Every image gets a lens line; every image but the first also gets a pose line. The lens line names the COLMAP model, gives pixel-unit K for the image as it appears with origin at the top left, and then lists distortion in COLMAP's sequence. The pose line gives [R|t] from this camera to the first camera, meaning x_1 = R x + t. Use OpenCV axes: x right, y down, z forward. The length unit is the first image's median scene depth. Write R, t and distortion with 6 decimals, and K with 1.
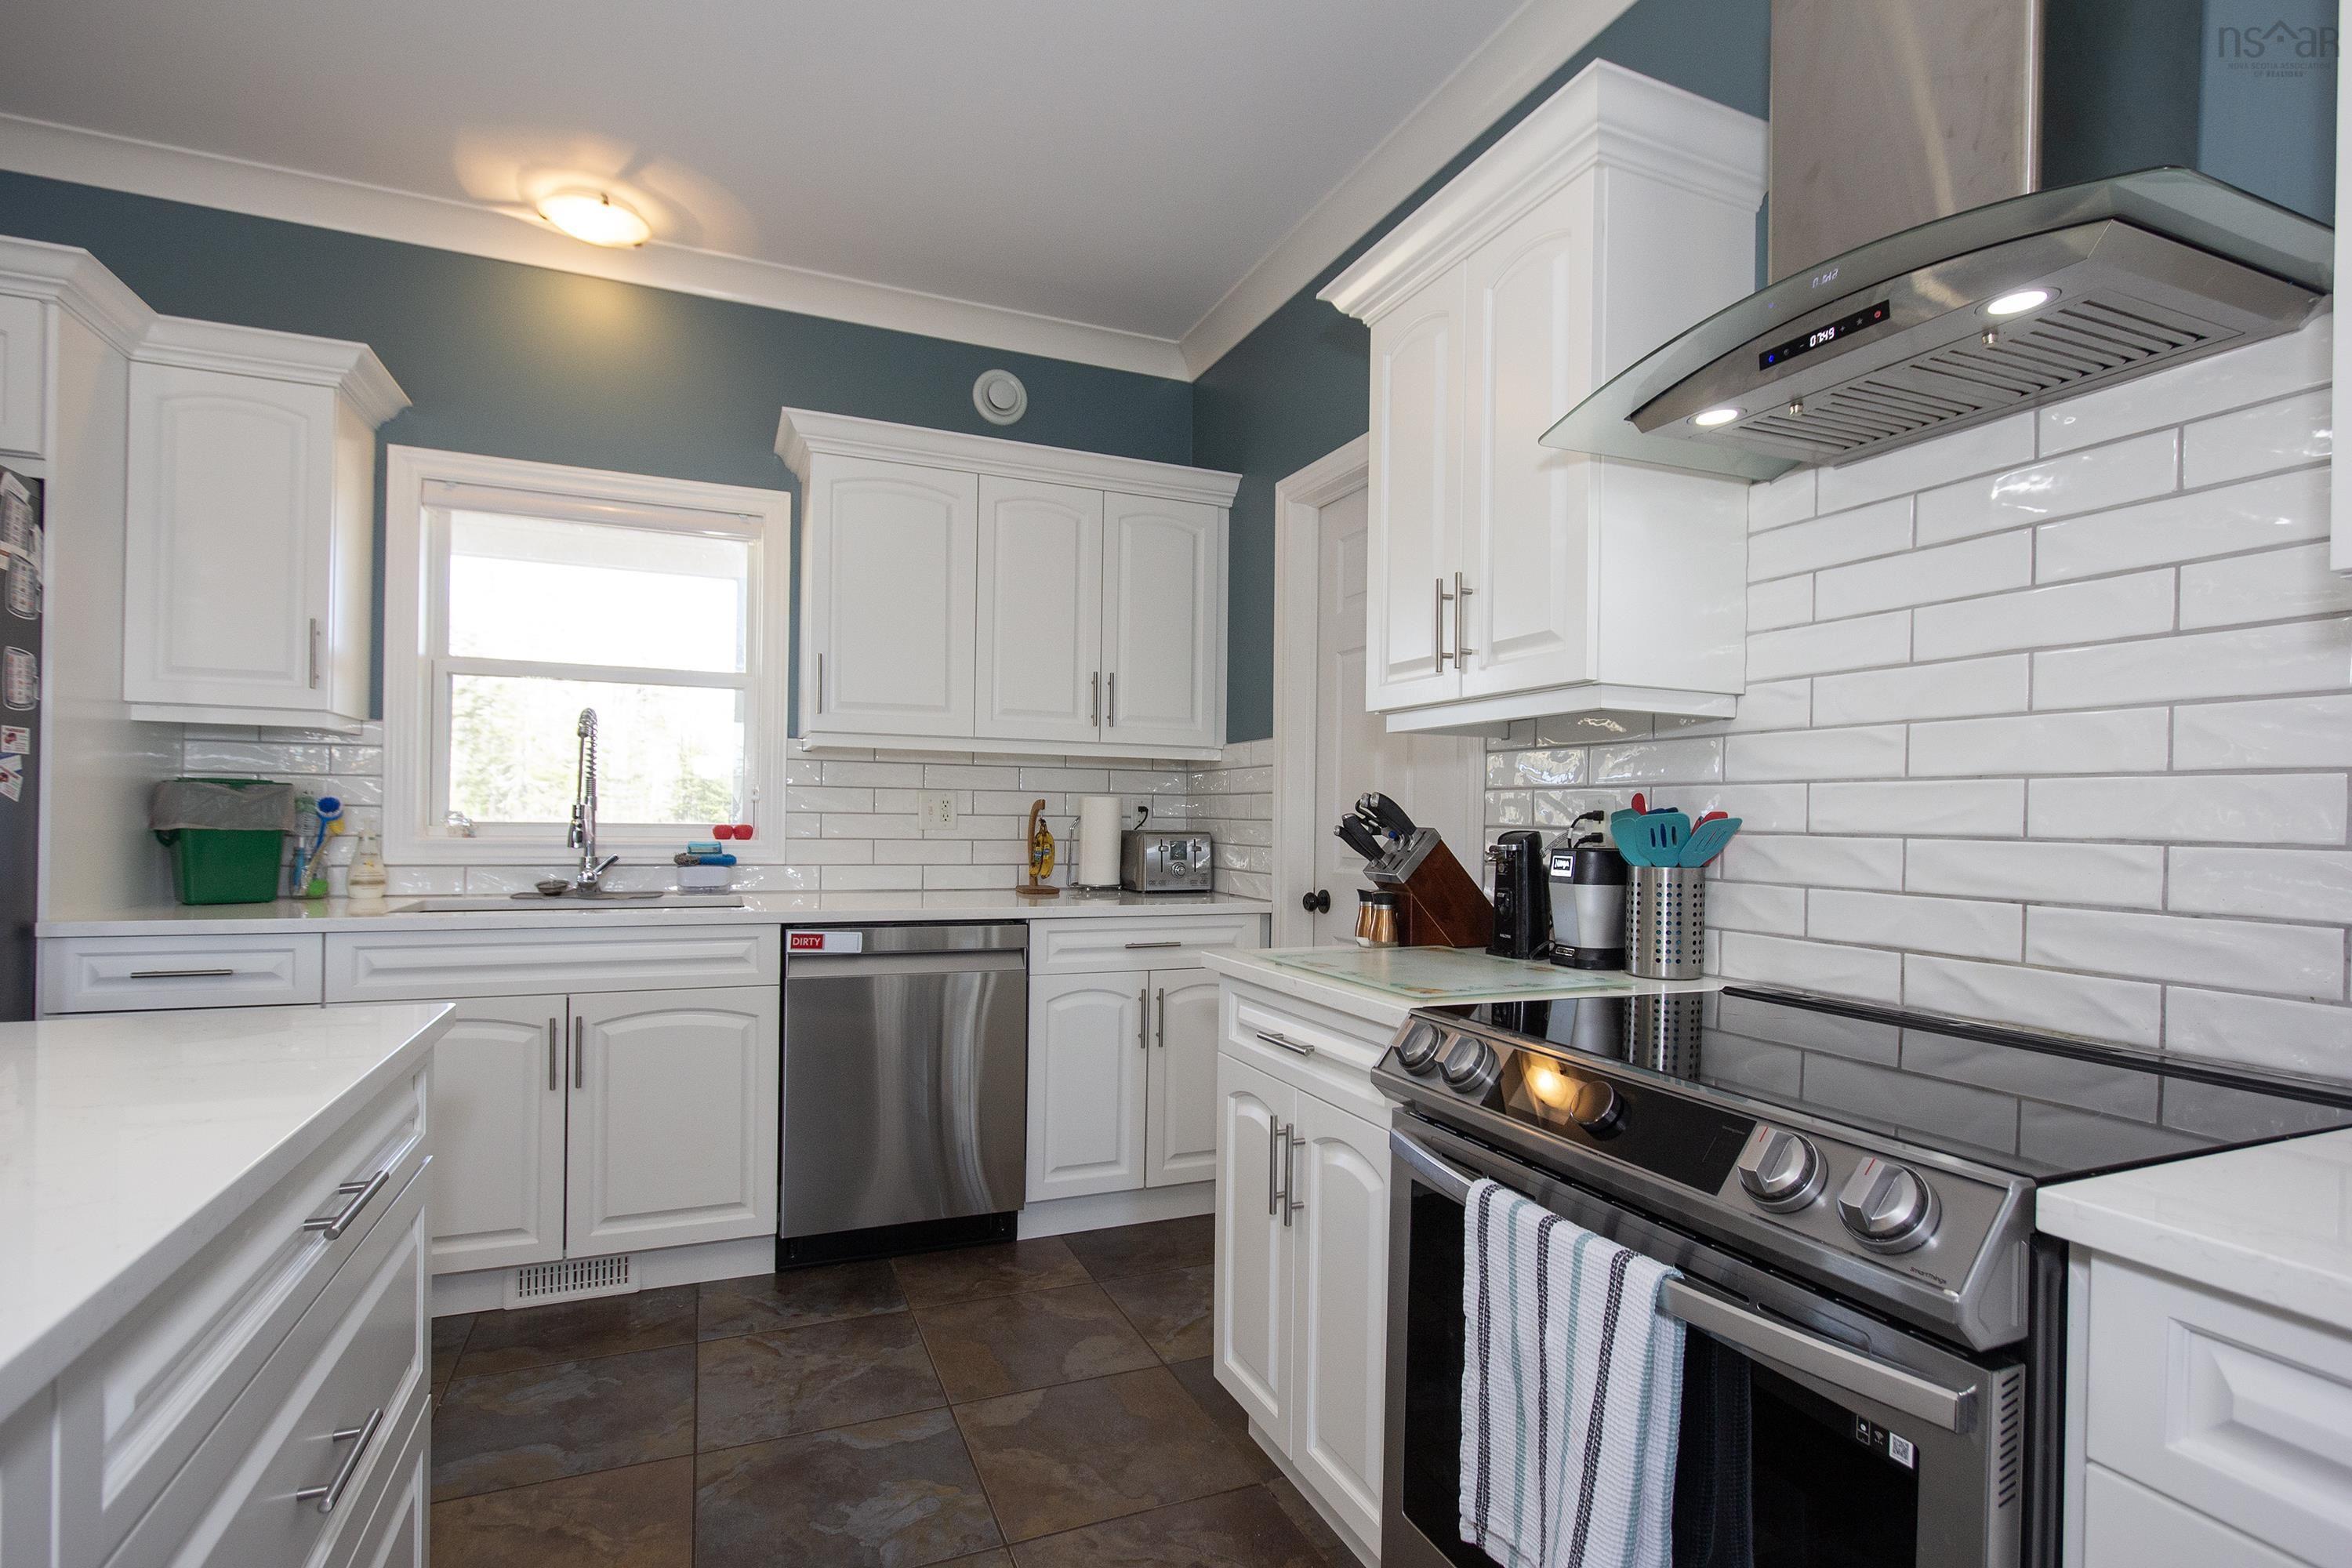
lens RADIAL K [[1133.0, 0, 1195.1], [0, 1133.0, 812.2], [0, 0, 1]] dist [-0.000316, 0.000743]
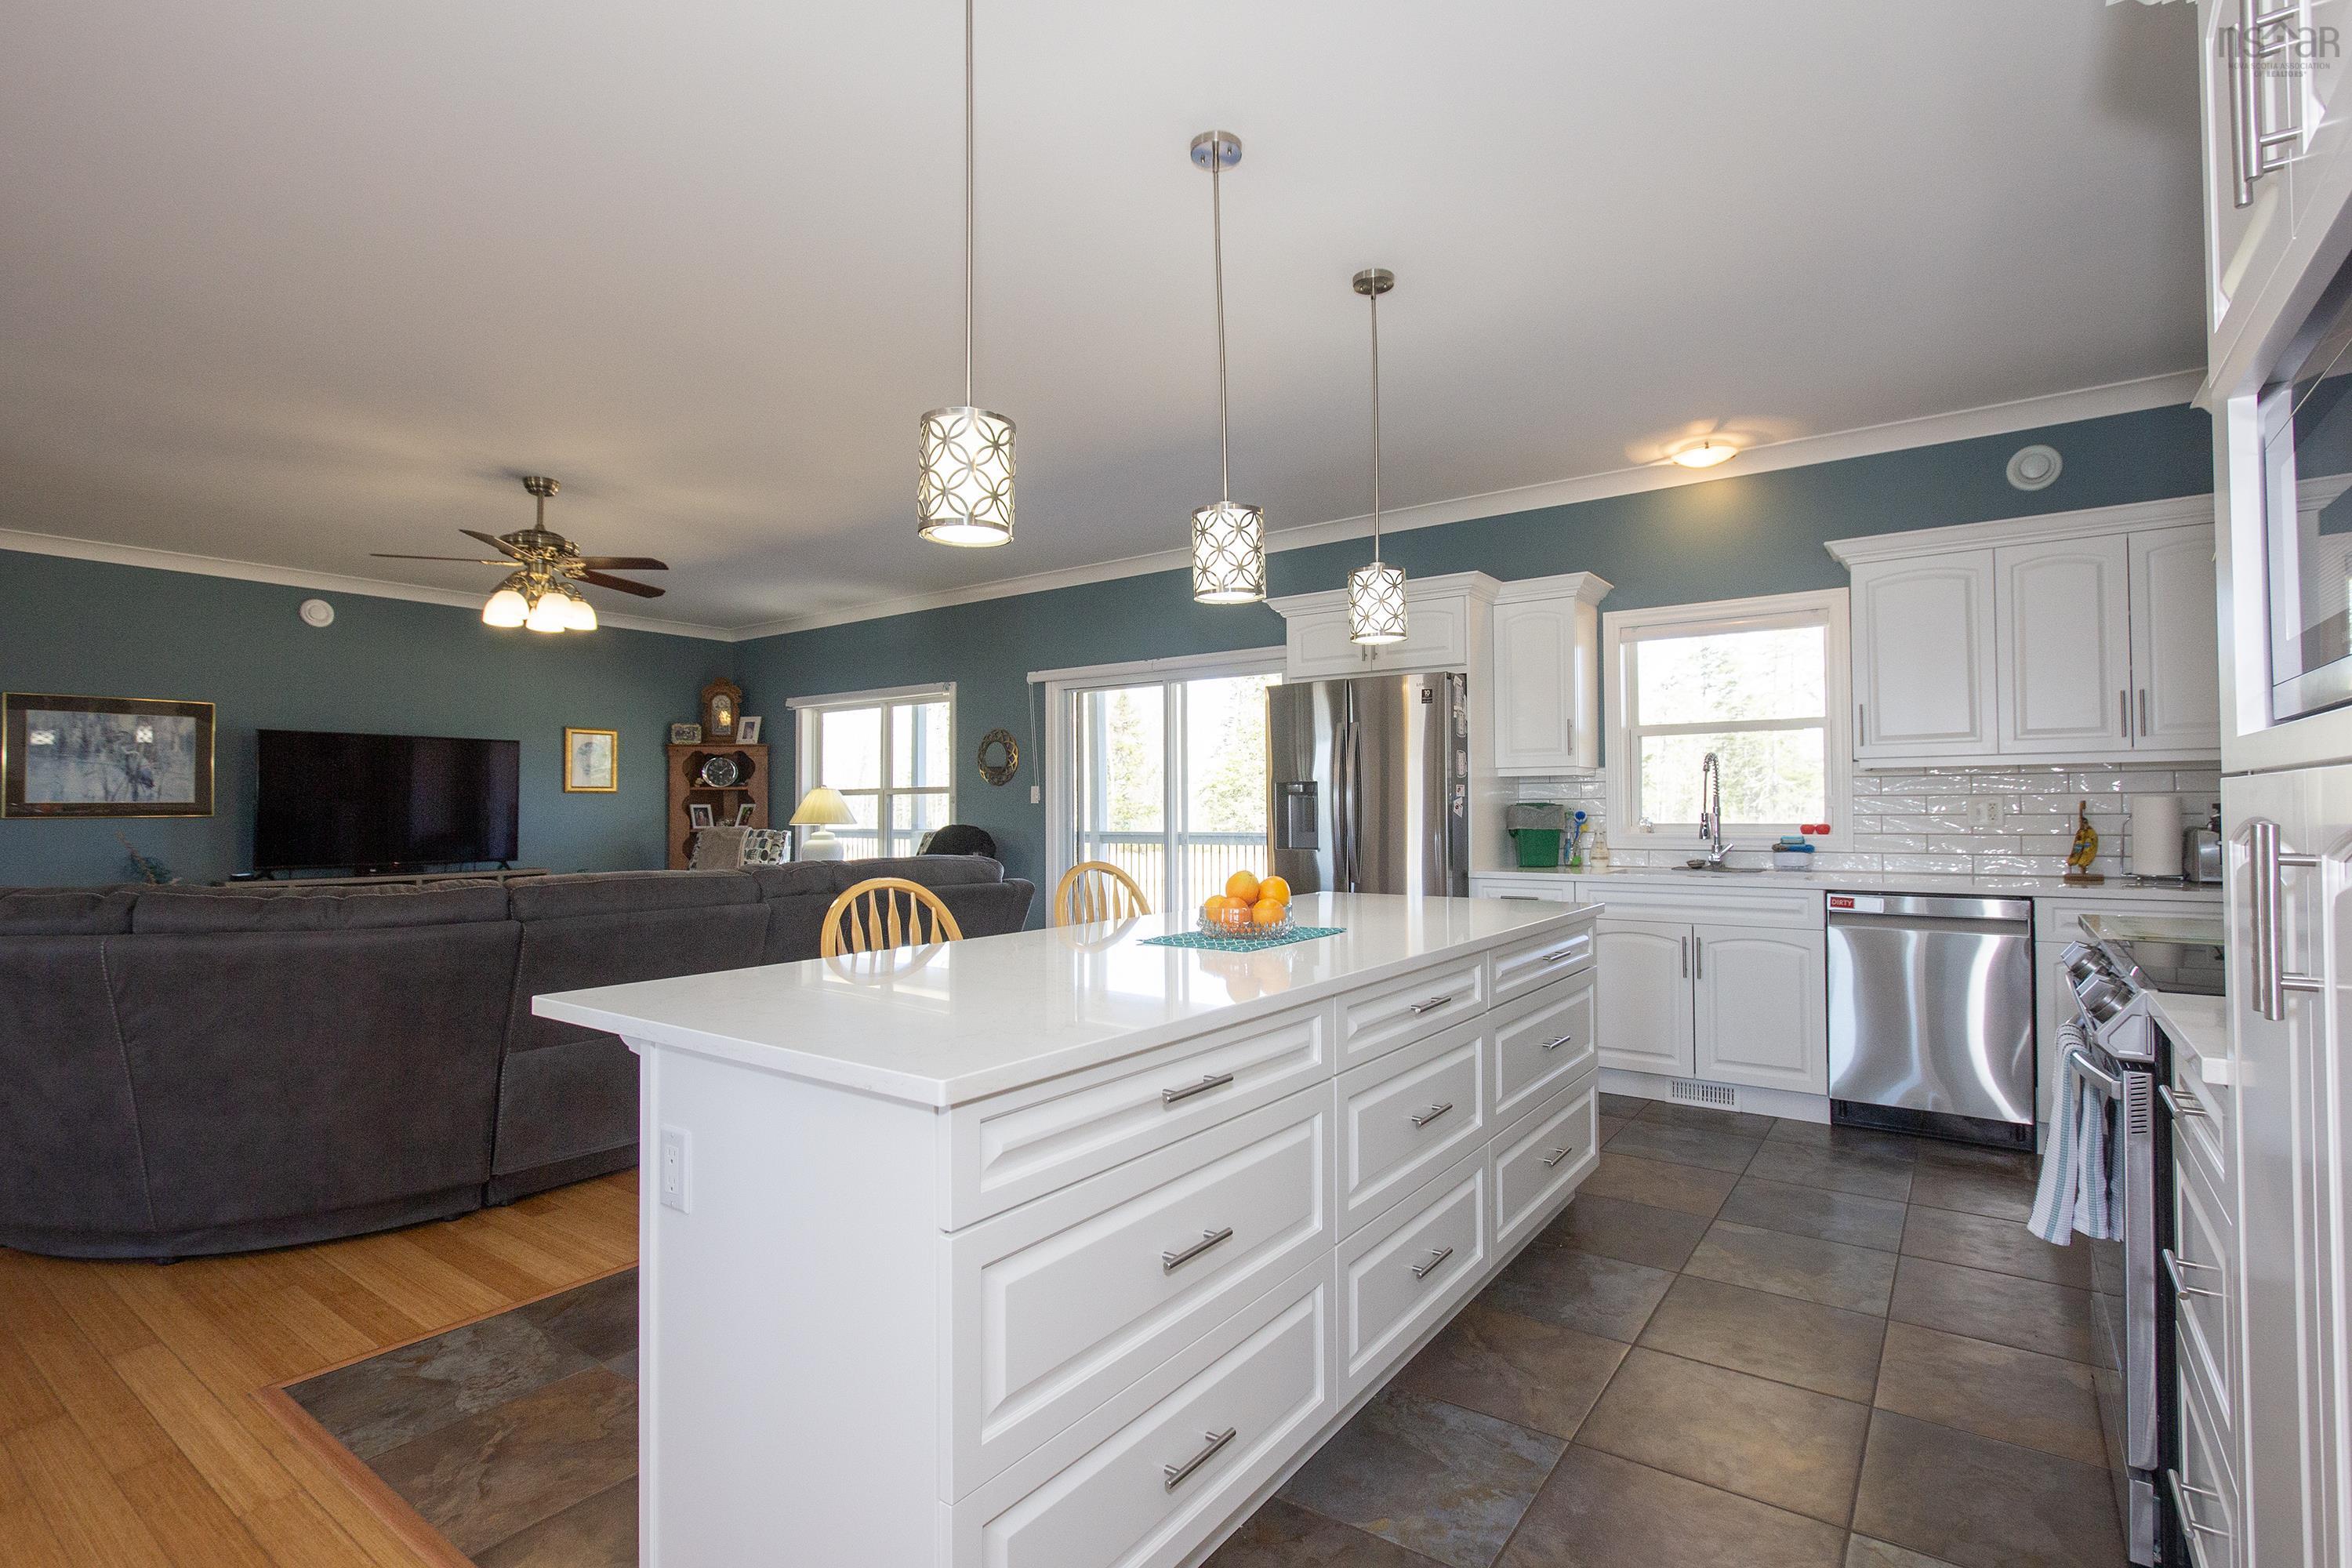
lens RADIAL K [[1114.3, 0, 1186.0], [0, 1114.3, 786.9], [0, 0, 1]] dist [-0.003172, -0.000119]
pose [[0.516161, -0.035251, -0.855766, 0.443842], [0.018387, 0.999378, -0.030076, -0.009702], [0.856294, -0.000211, 0.516489, -0.472033]]
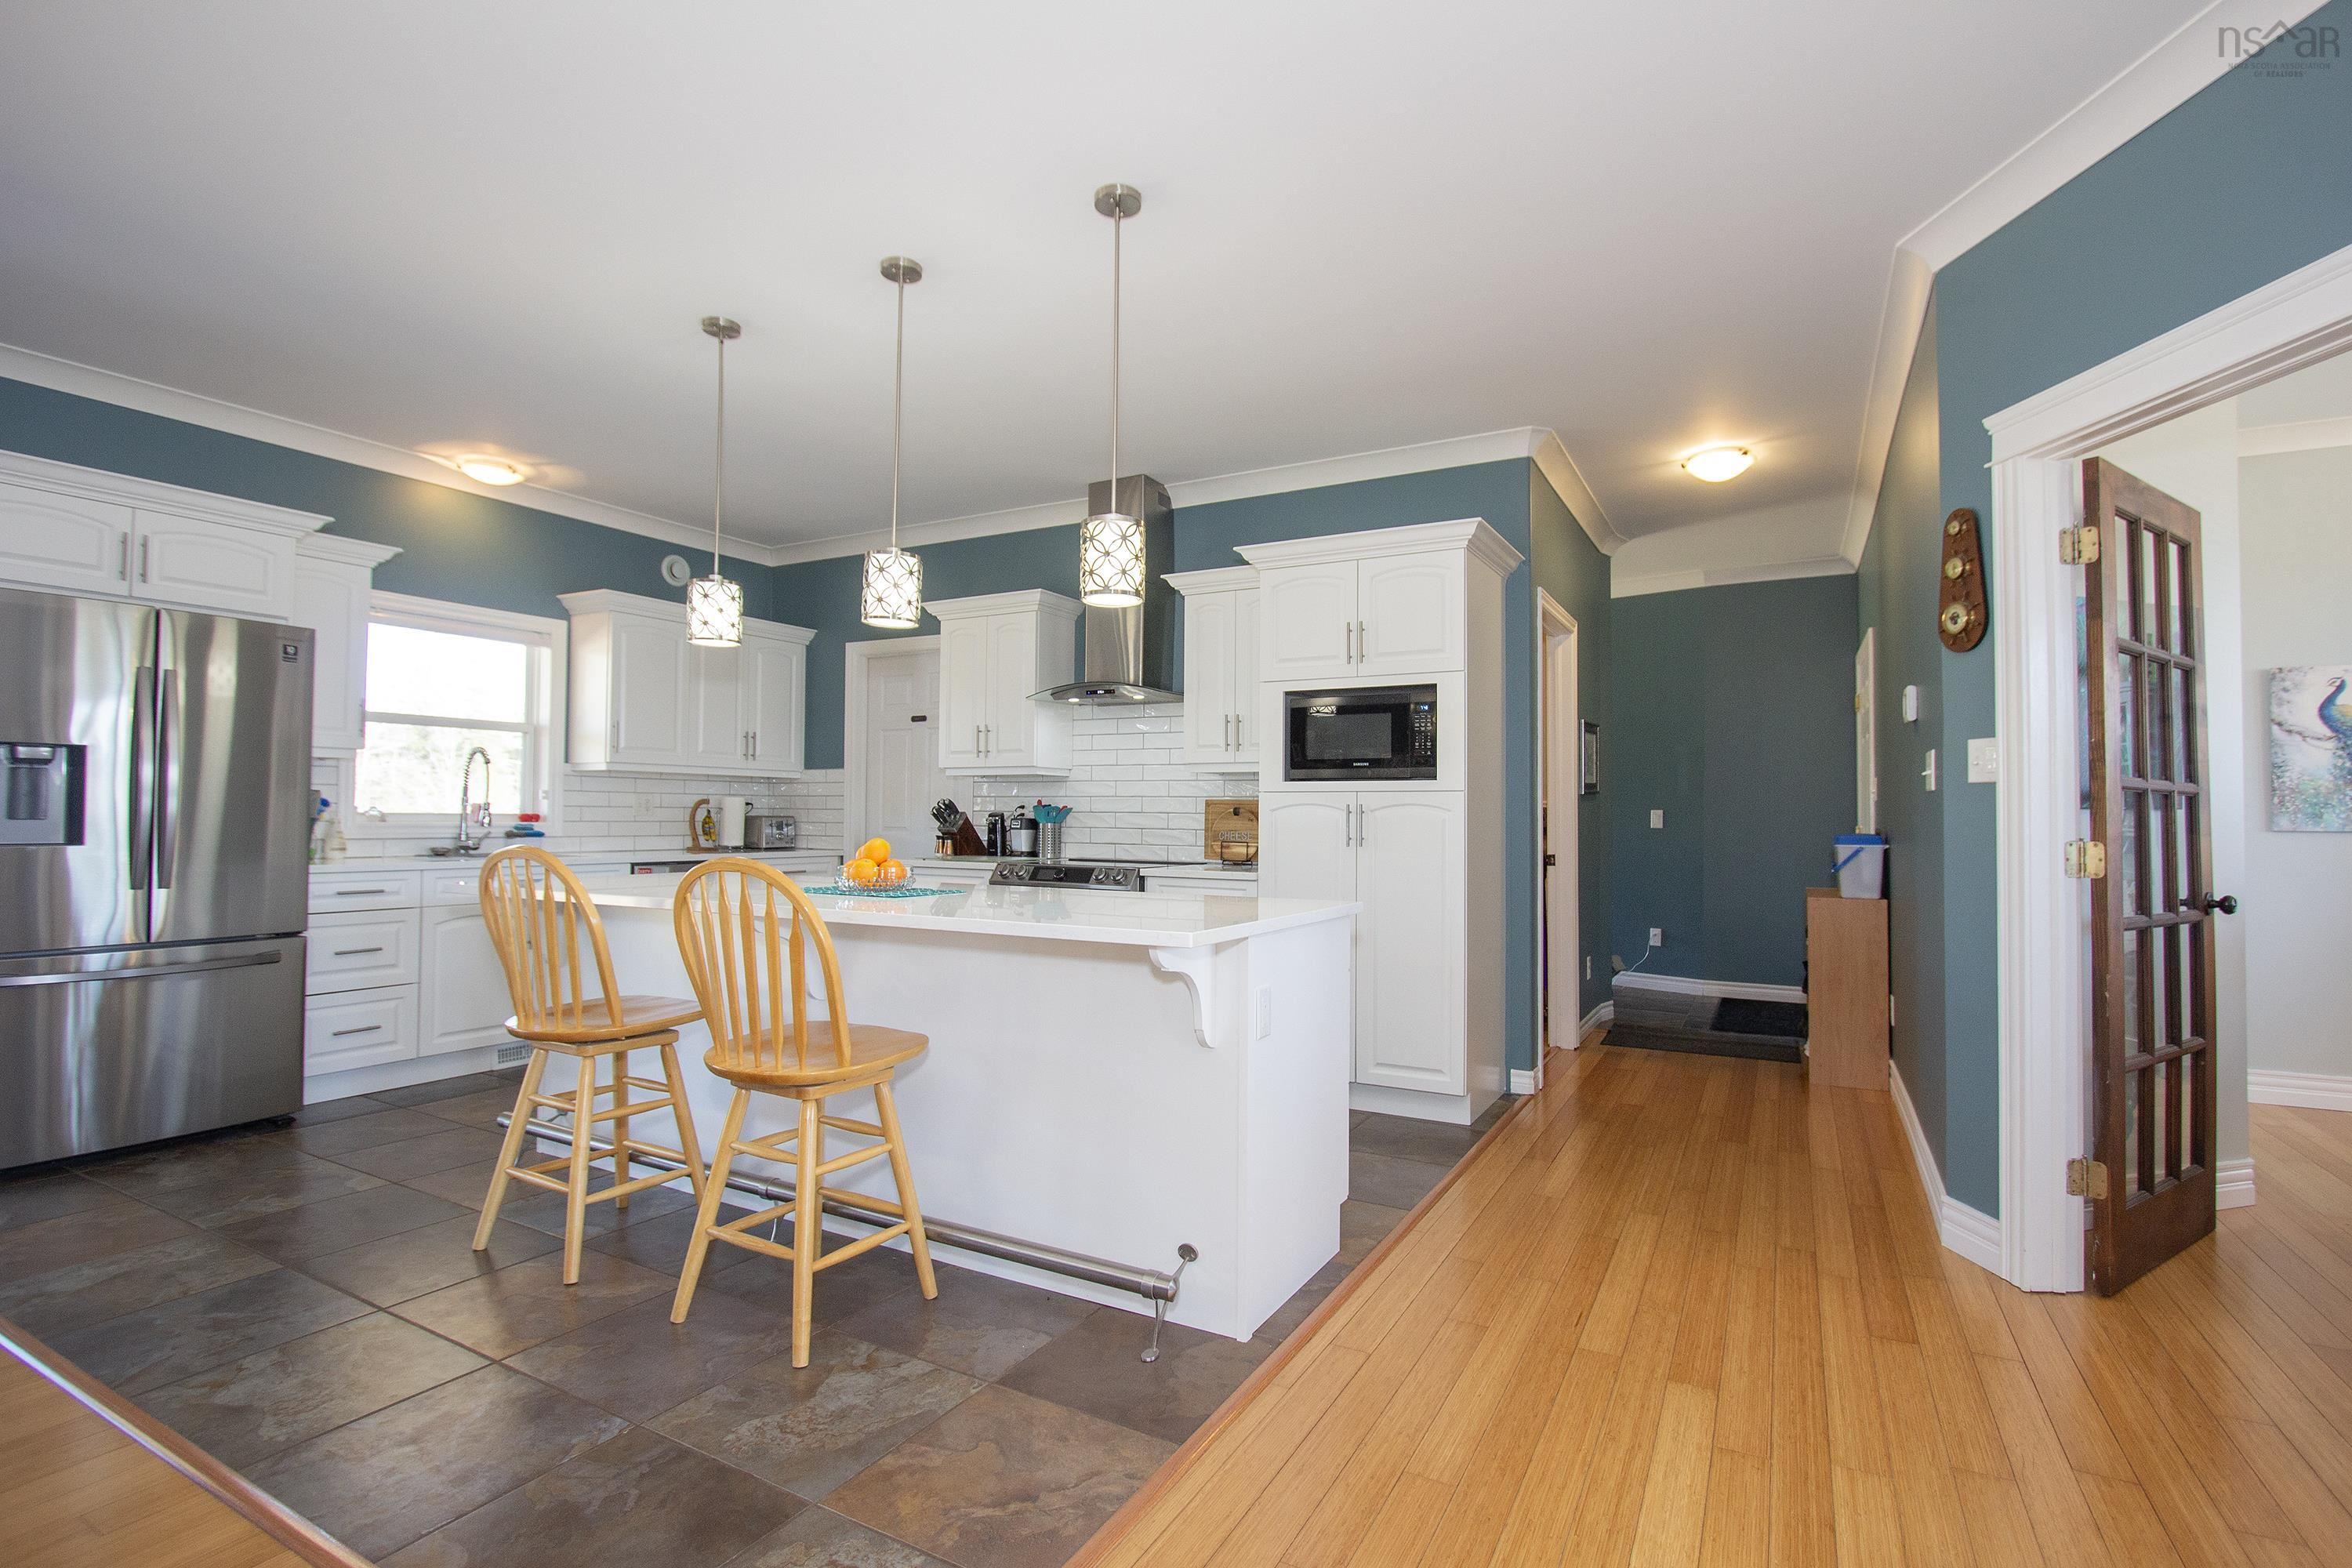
lens RADIAL K [[1114.3, 0, 1186.0], [0, 1114.3, 786.9], [0, 0, 1]] dist [-0.003172, -0.000119]
pose [[0.793566, 0.007990, 0.608431, -0.725740], [0.000576, 0.999903, -0.013883, -0.006003], [-0.608484, 0.011368, 0.793485, -1.047094]]
